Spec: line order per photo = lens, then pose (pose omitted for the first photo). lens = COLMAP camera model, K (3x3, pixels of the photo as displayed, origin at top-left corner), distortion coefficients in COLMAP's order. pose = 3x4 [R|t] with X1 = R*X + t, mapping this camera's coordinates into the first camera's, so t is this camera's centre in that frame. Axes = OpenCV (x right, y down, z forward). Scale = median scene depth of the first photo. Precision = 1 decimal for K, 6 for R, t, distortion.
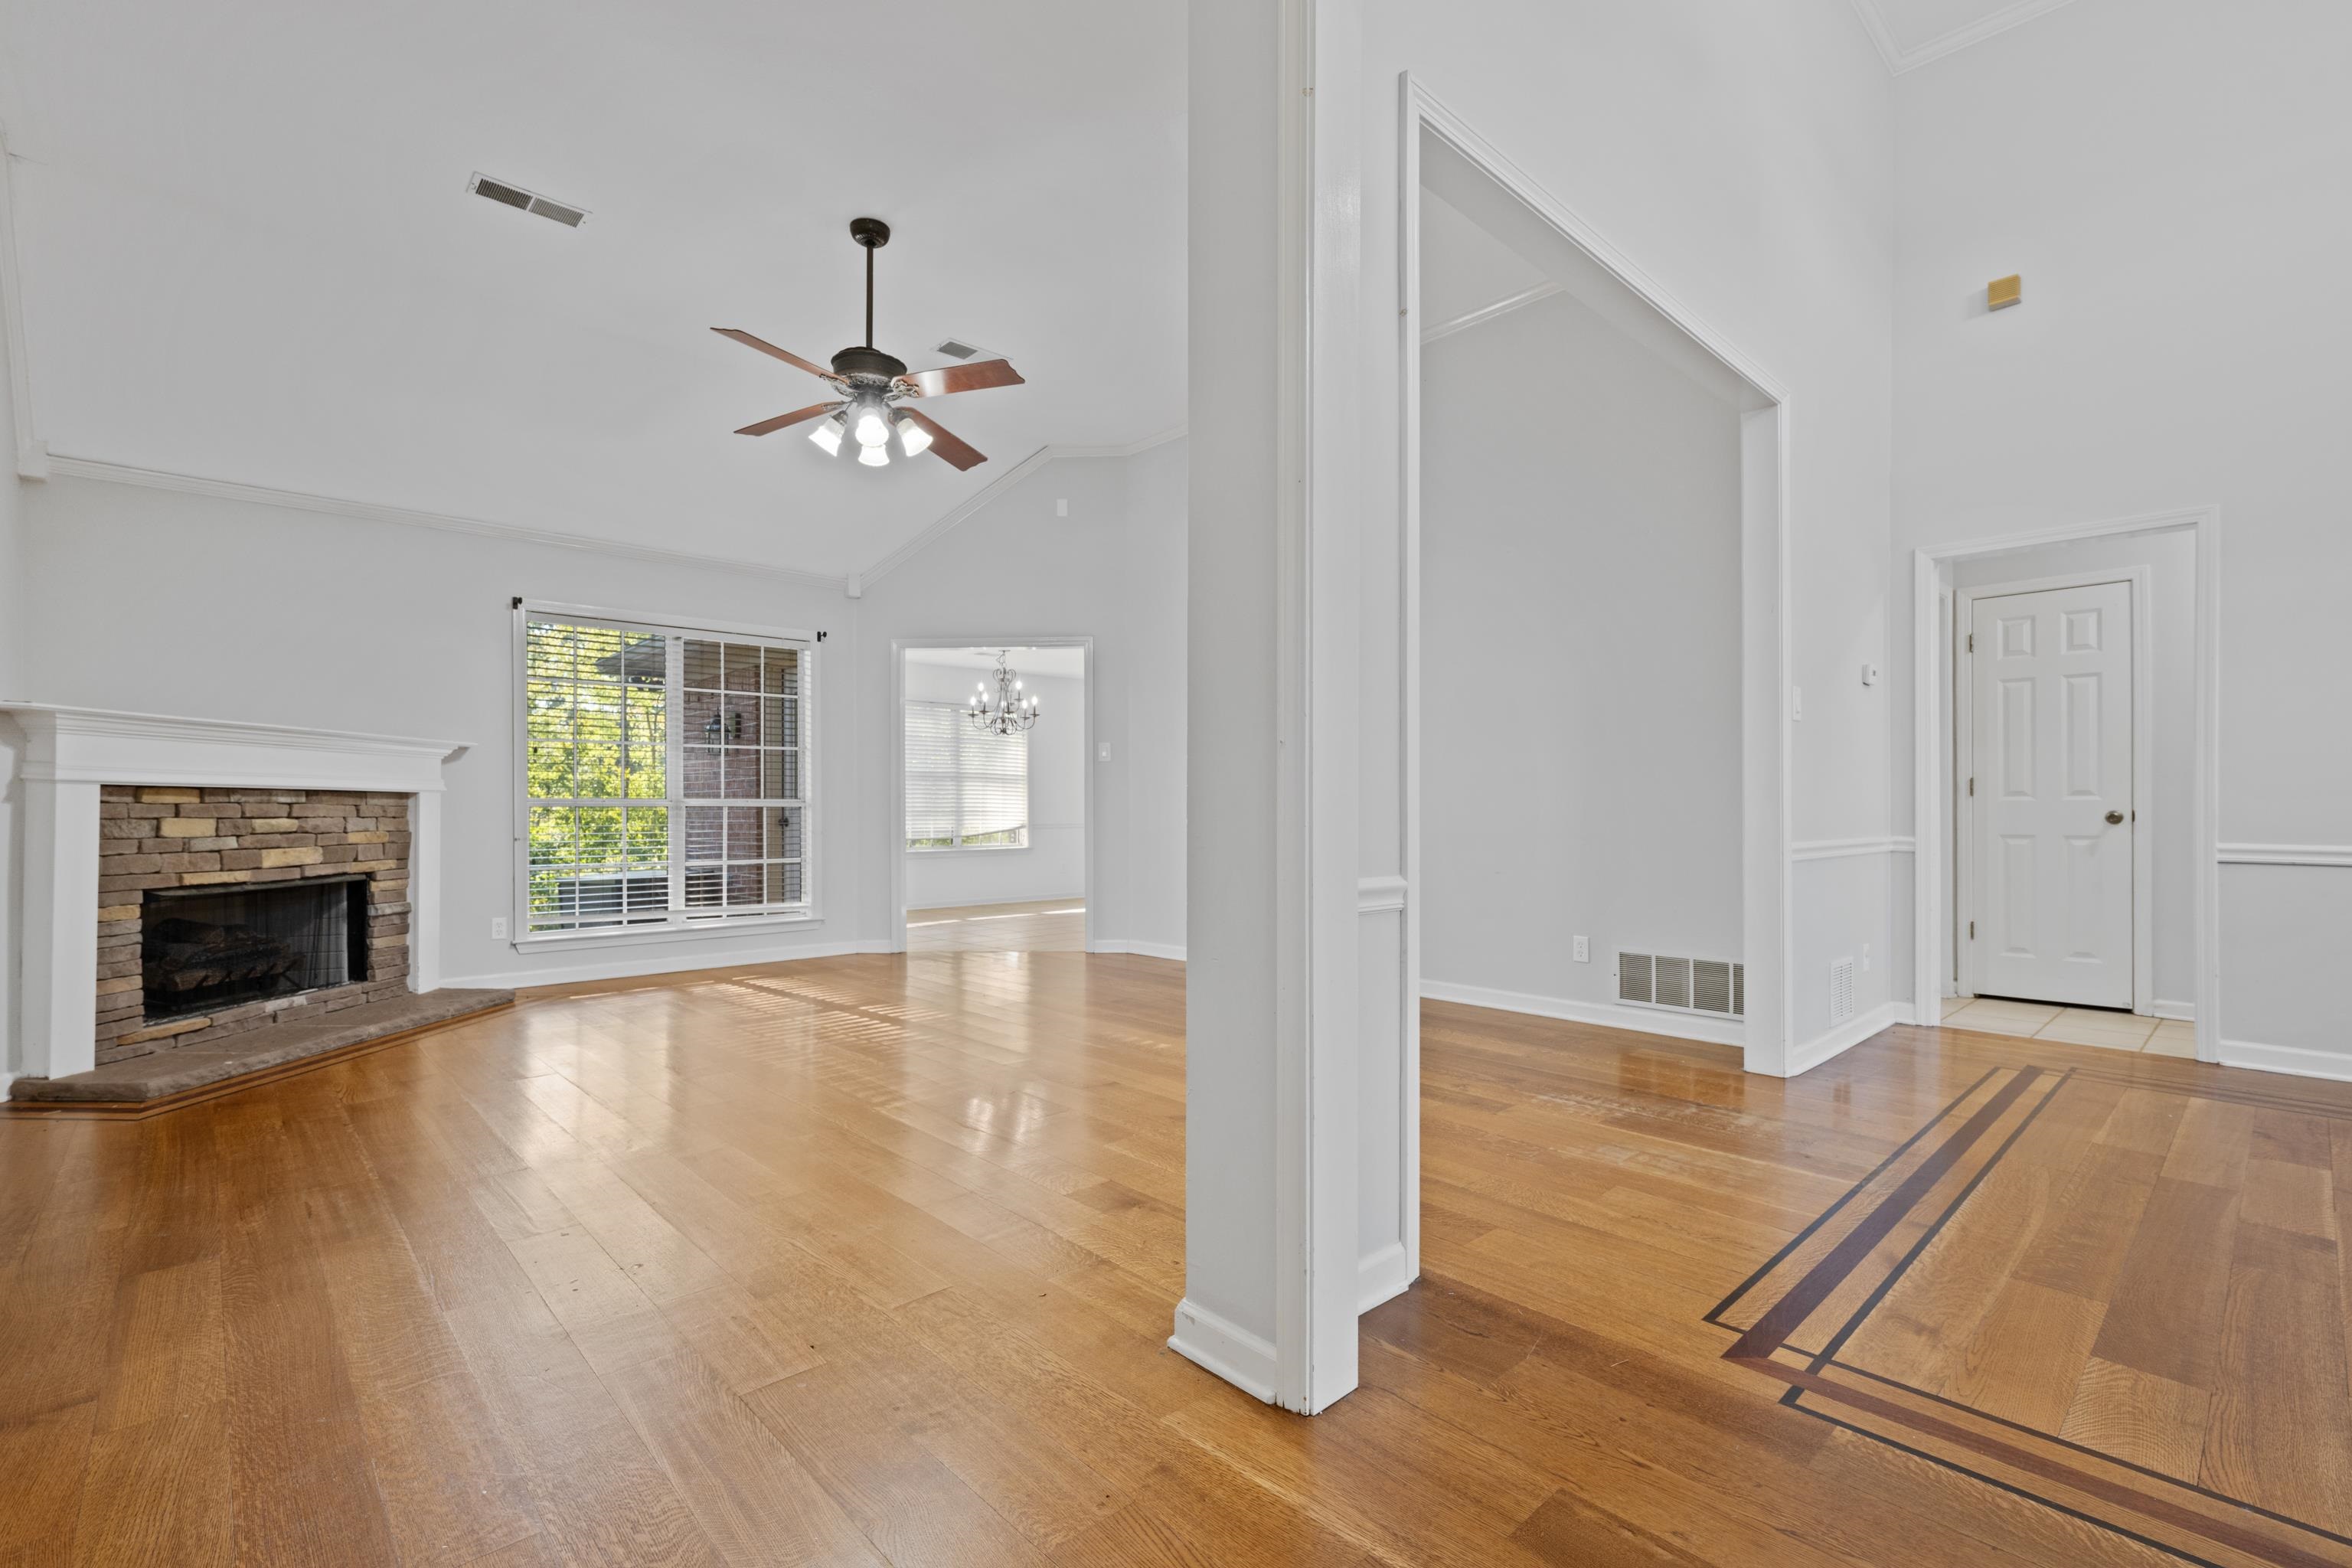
lens RADIAL K [[1032.9, 0, 1167.5], [0, 1032.9, 831.2], [0, 0, 1]] dist [-0.000388, 0.000002]
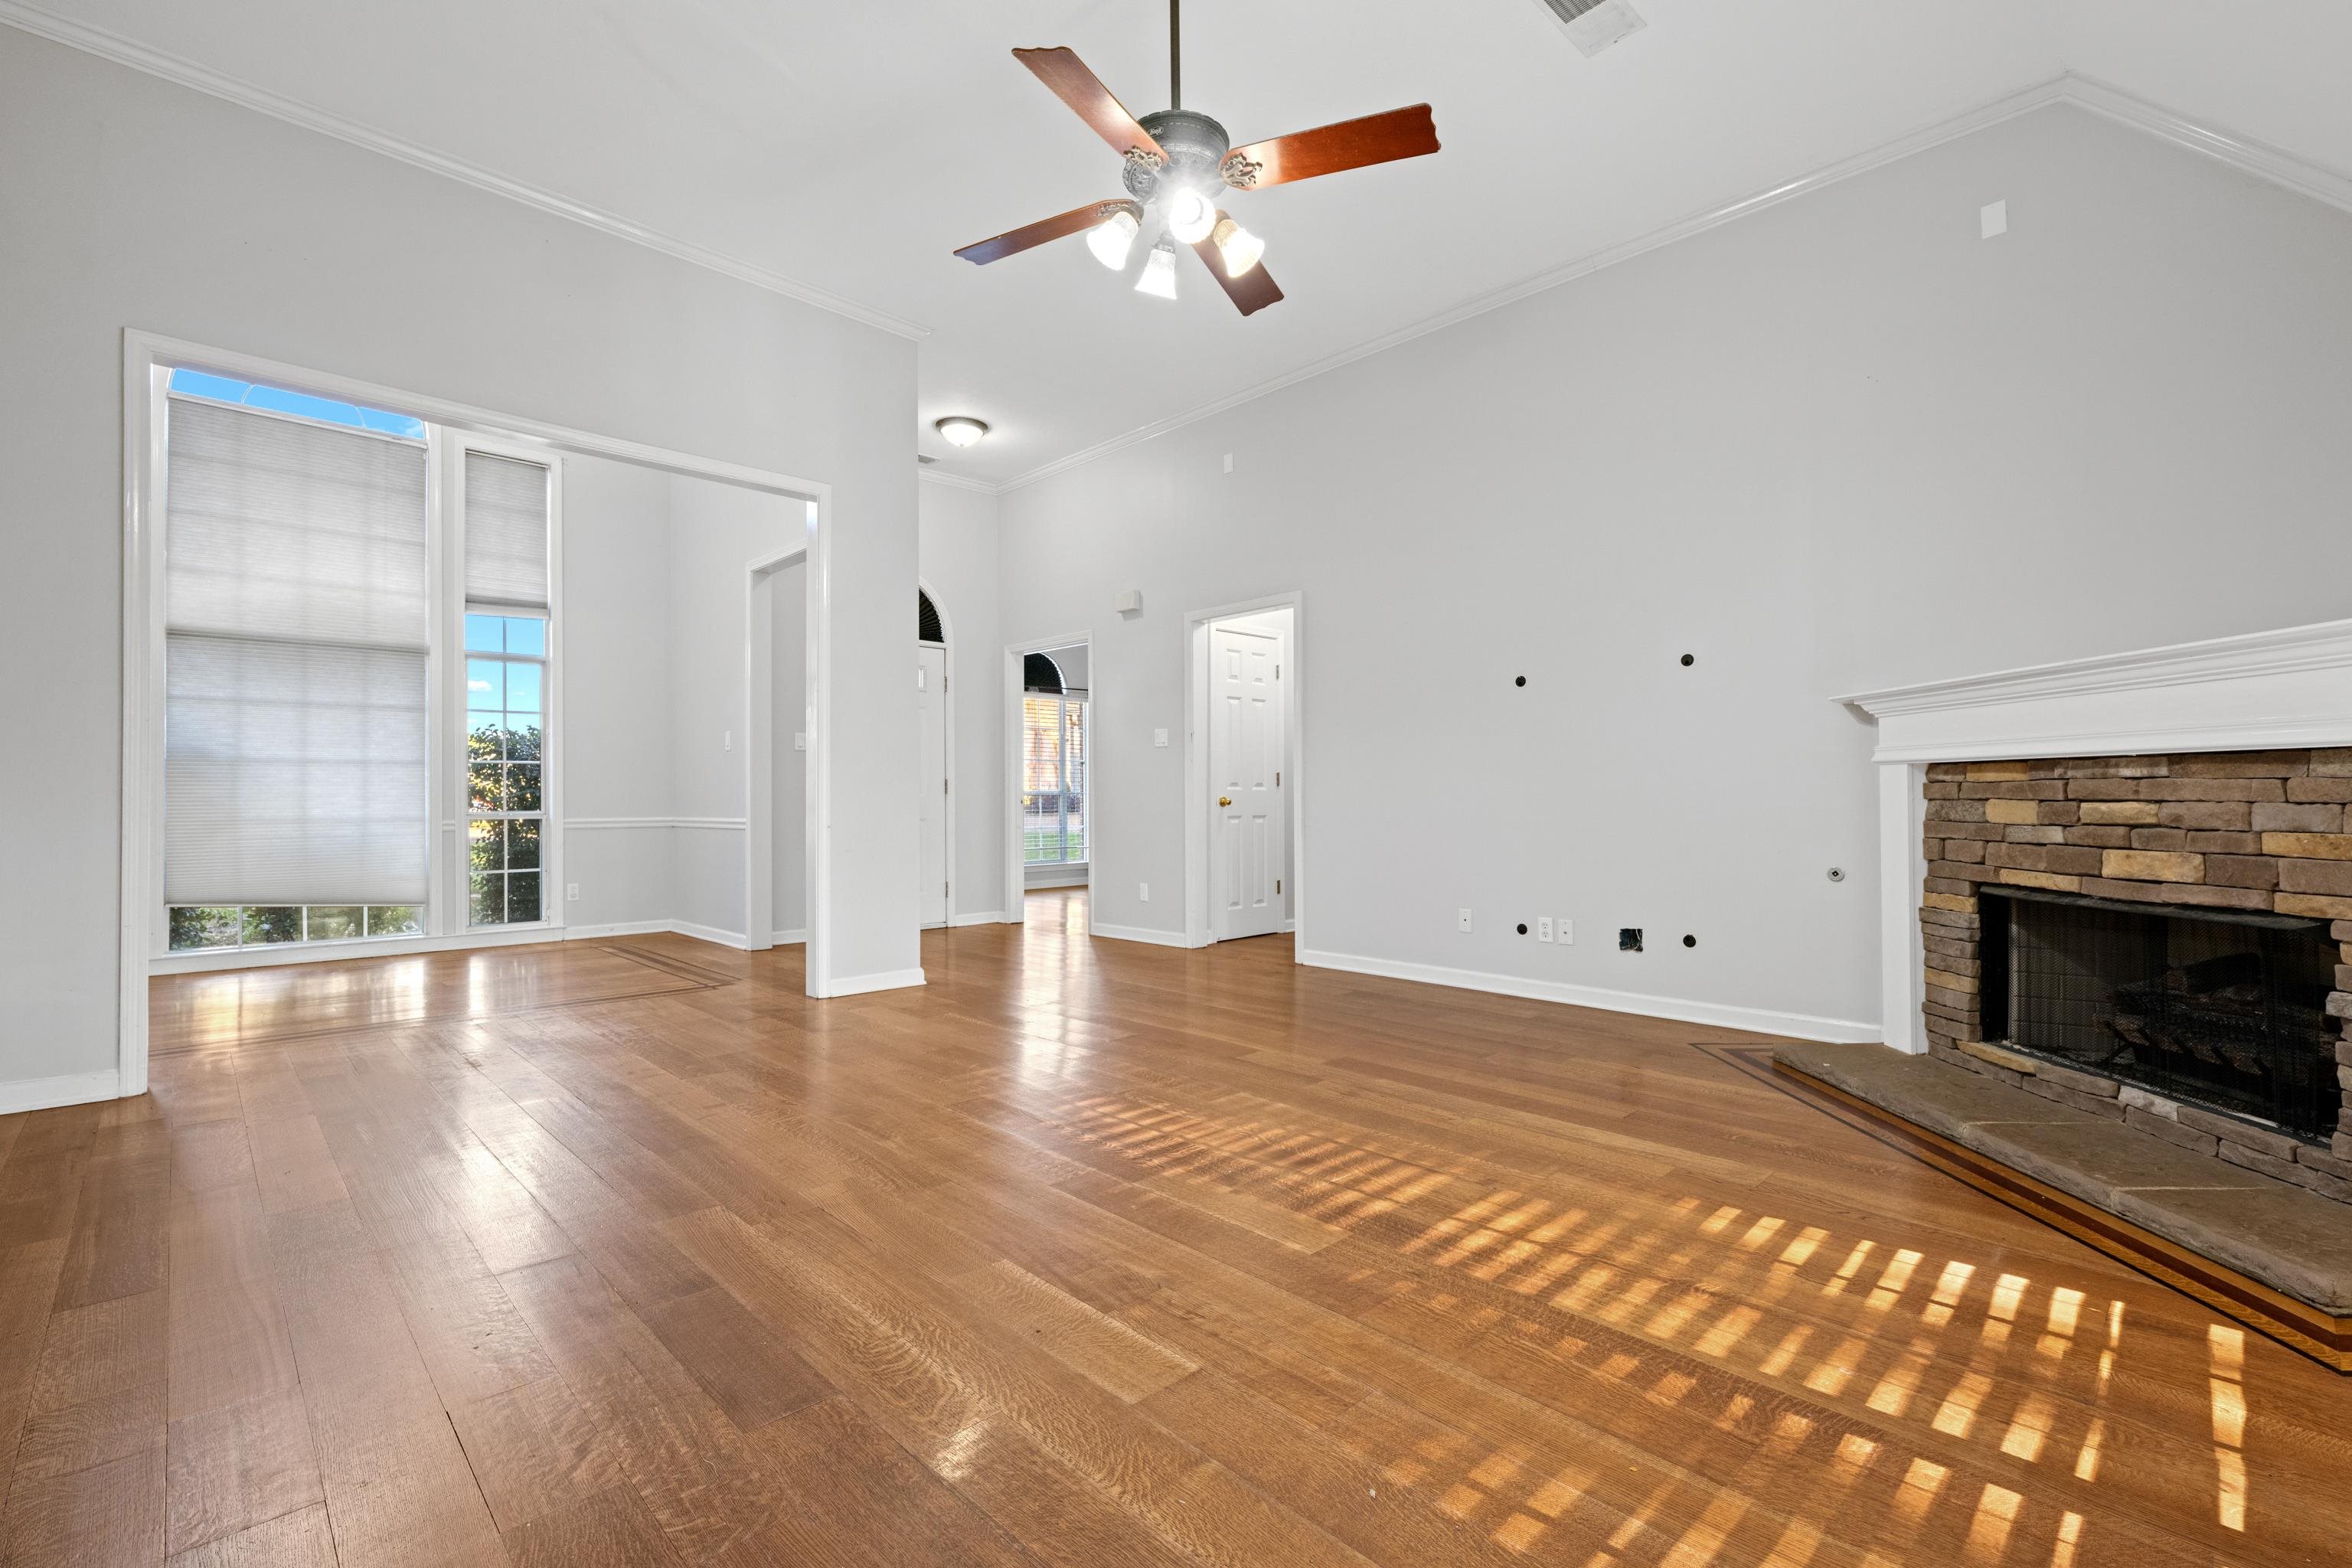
lens RADIAL K [[1048.6, 0, 1177.2], [0, 1048.6, 793.5], [0, 0, 1]] dist [-0.000486, 0.000013]
pose [[-0.999711, -0.005004, -0.023514, -0.258523], [-0.005467, 0.999792, 0.019667, -0.026686], [0.023411, 0.019790, -0.999530, 1.604688]]
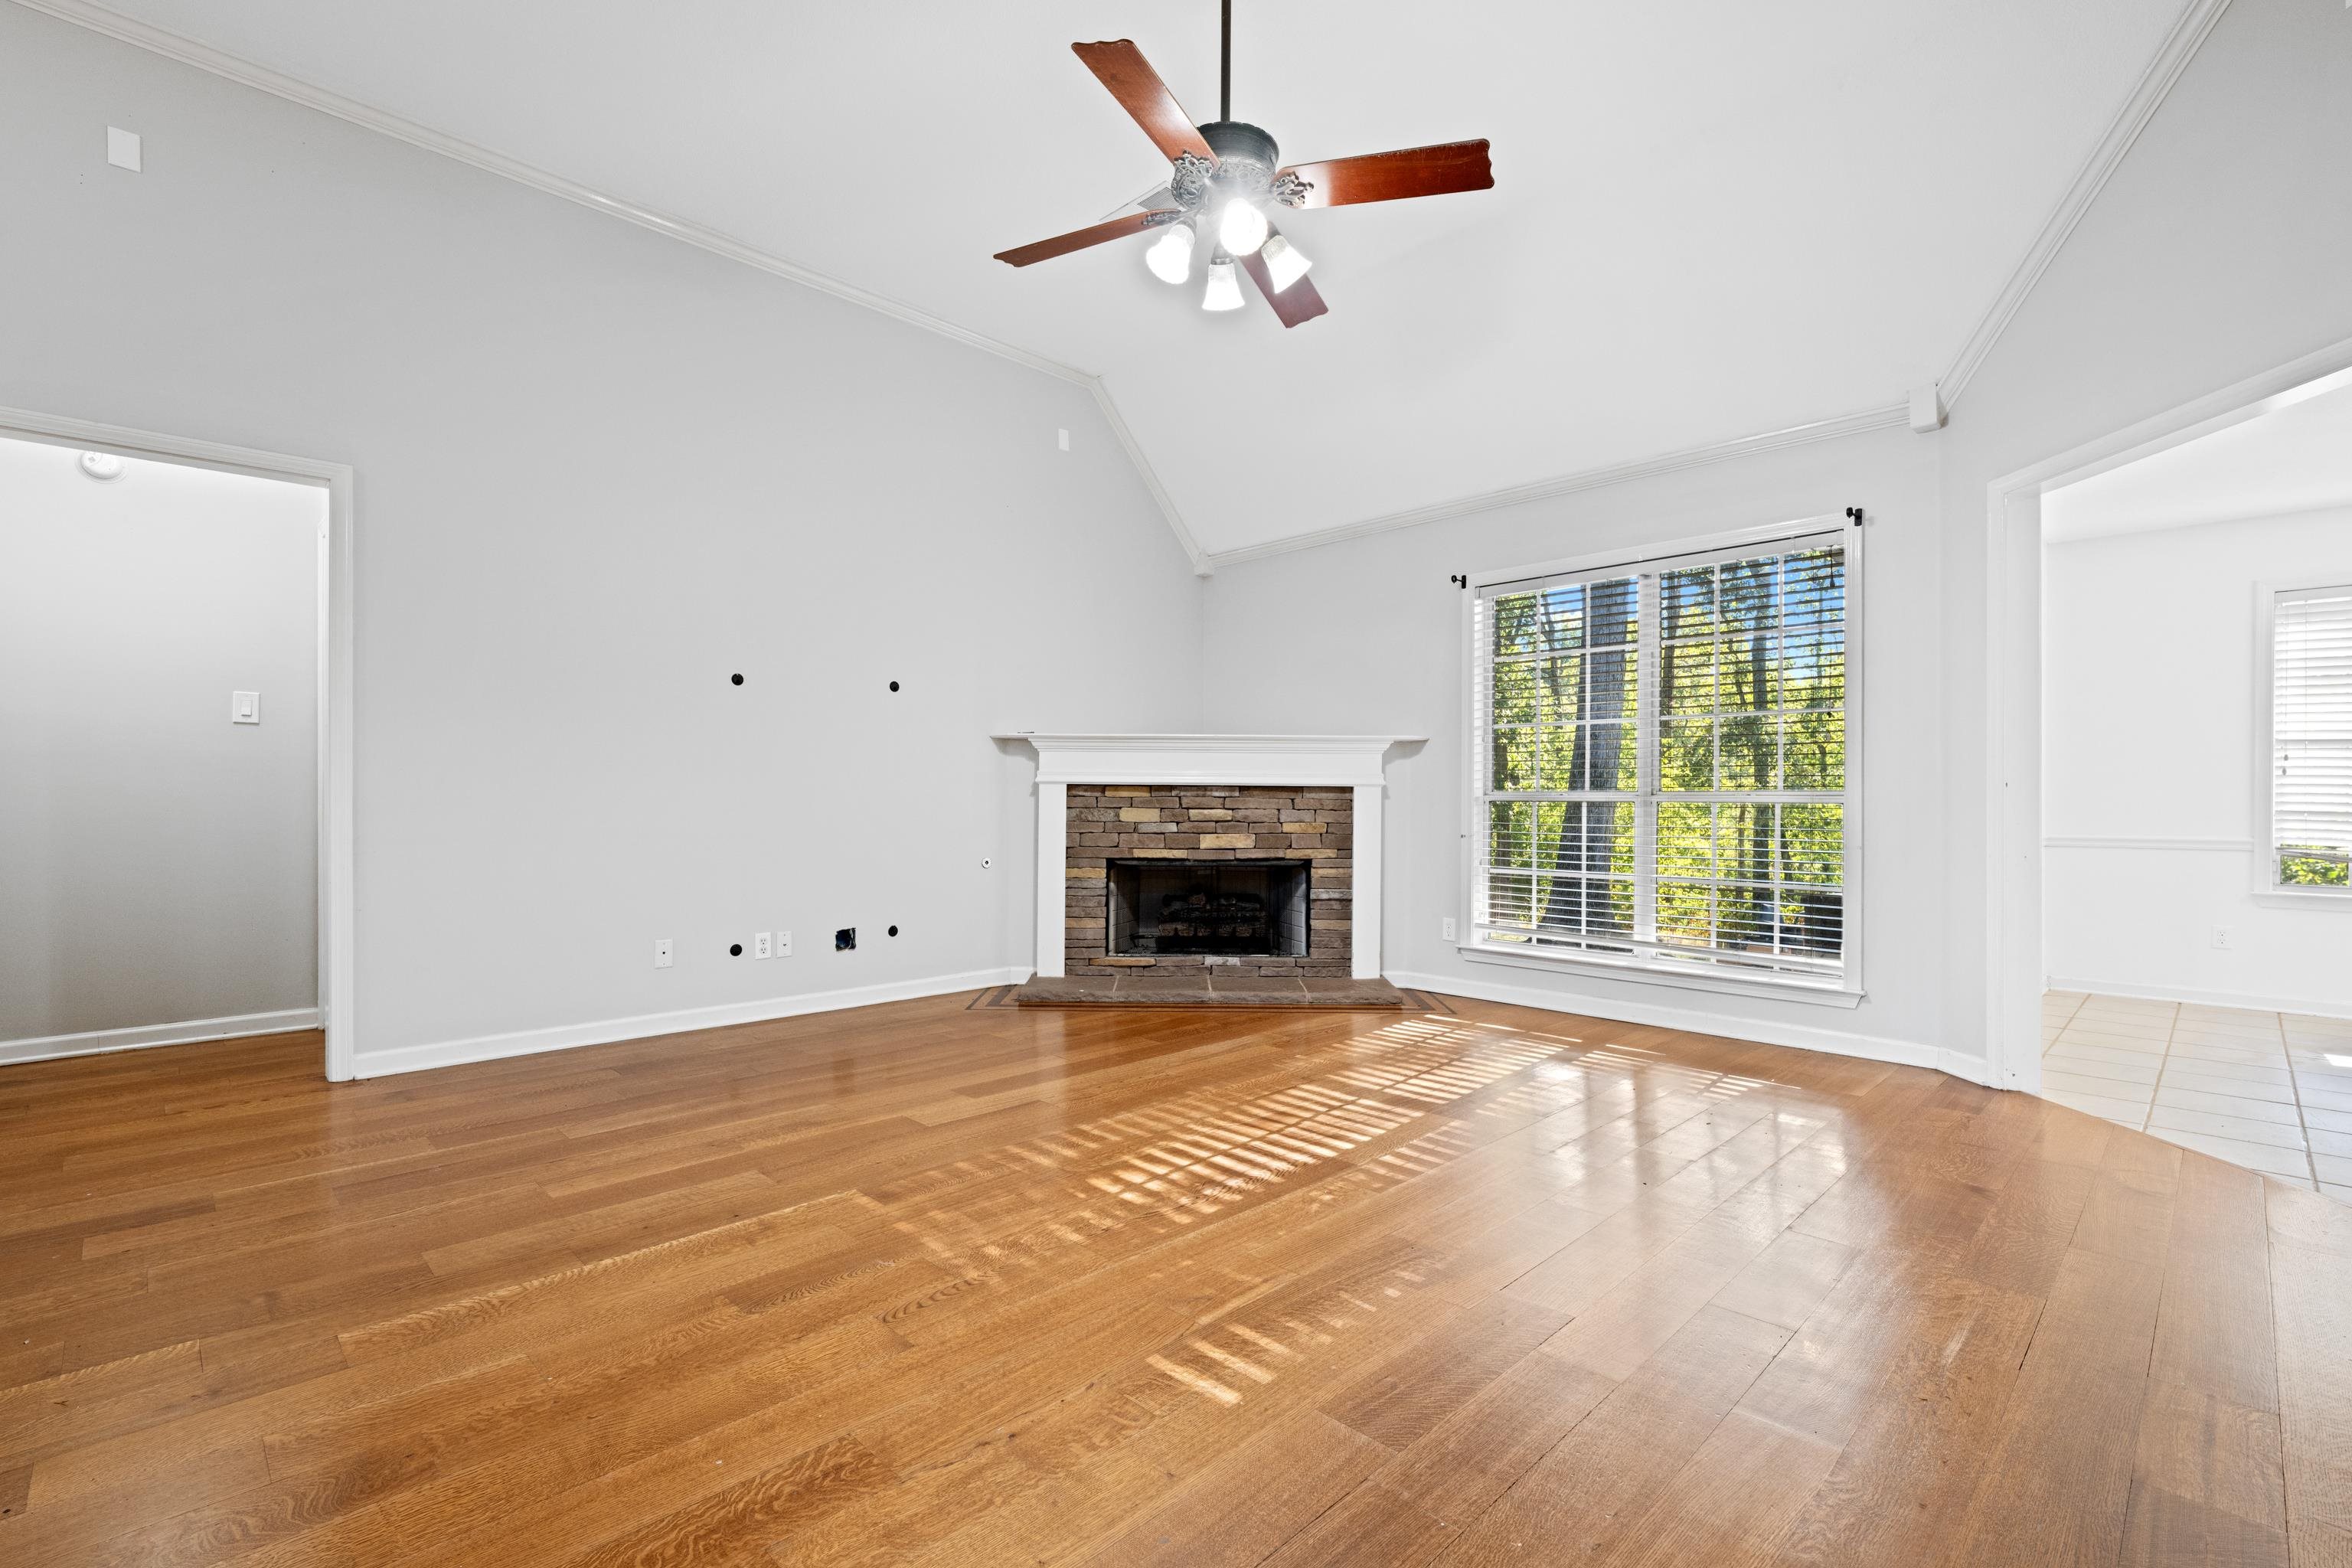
lens RADIAL K [[1048.6, 0, 1177.2], [0, 1048.6, 793.5], [0, 0, 1]] dist [-0.000486, 0.000013]
pose [[0.039508, -0.011711, -0.999151, 0.381635], [-0.027480, 0.999540, -0.012802, -0.013816], [0.998841, 0.027963, 0.039168, 0.891875]]
